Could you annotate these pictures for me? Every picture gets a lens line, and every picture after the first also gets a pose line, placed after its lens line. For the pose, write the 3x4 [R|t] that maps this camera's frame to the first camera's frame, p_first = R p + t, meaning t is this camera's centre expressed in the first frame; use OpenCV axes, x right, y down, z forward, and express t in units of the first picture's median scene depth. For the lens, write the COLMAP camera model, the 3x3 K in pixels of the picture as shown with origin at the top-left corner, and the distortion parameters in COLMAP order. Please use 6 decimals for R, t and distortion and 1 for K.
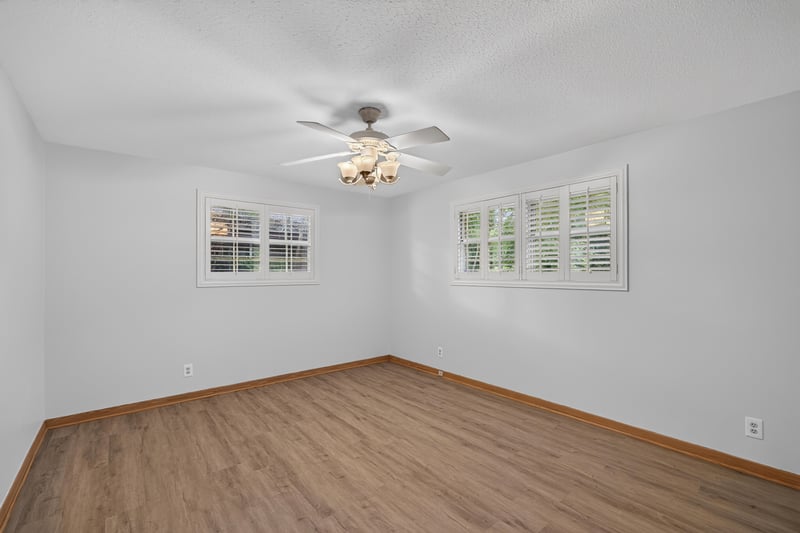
lens RADIAL K [[350.5, 0, 404.4], [0, 350.5, 269.6], [0, 0, 1]] dist [-0.015000, 0.002604]
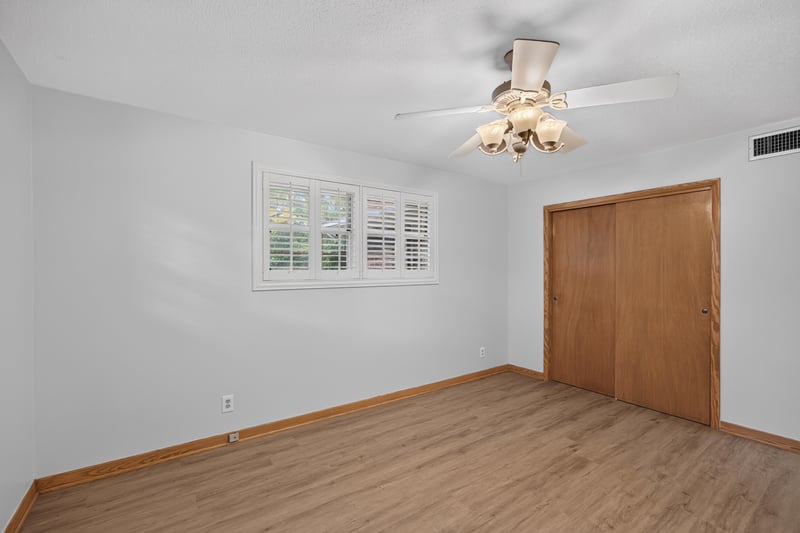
lens RADIAL K [[350.5, 0, 403.2], [0, 350.5, 266.5], [0, 0, 1]] dist [-0.015000, 0.002604]
pose [[0.077869, 0.009940, 0.996914, -0.848527], [-0.002349, 0.999949, -0.009787, 0.008079], [-0.996961, -0.001579, 0.077888, 1.170259]]
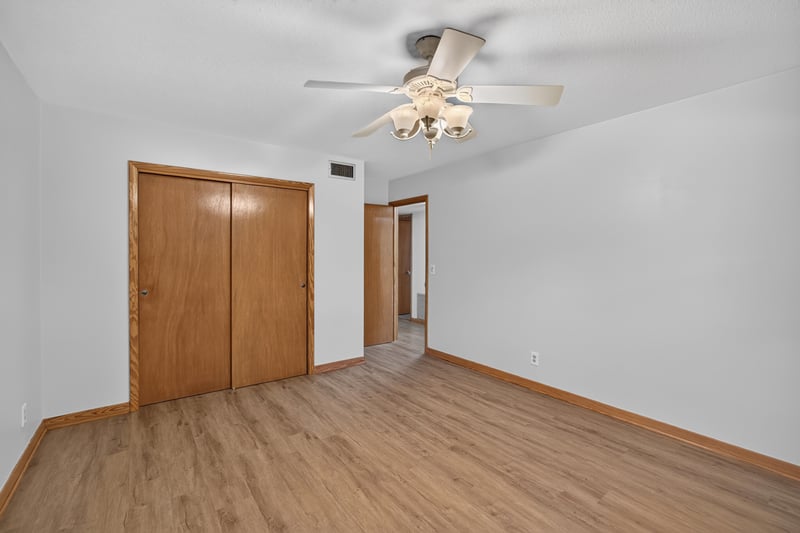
lens RADIAL K [[350.5, 0, 403.6], [0, 350.5, 254.8], [0, 0, 1]] dist [-0.015000, 0.002604]
pose [[-0.998878, -0.001624, 0.047330, -0.077920], [-0.001557, 0.999998, 0.001440, 0.009508], [-0.047332, 0.001365, -0.998878, 1.739327]]
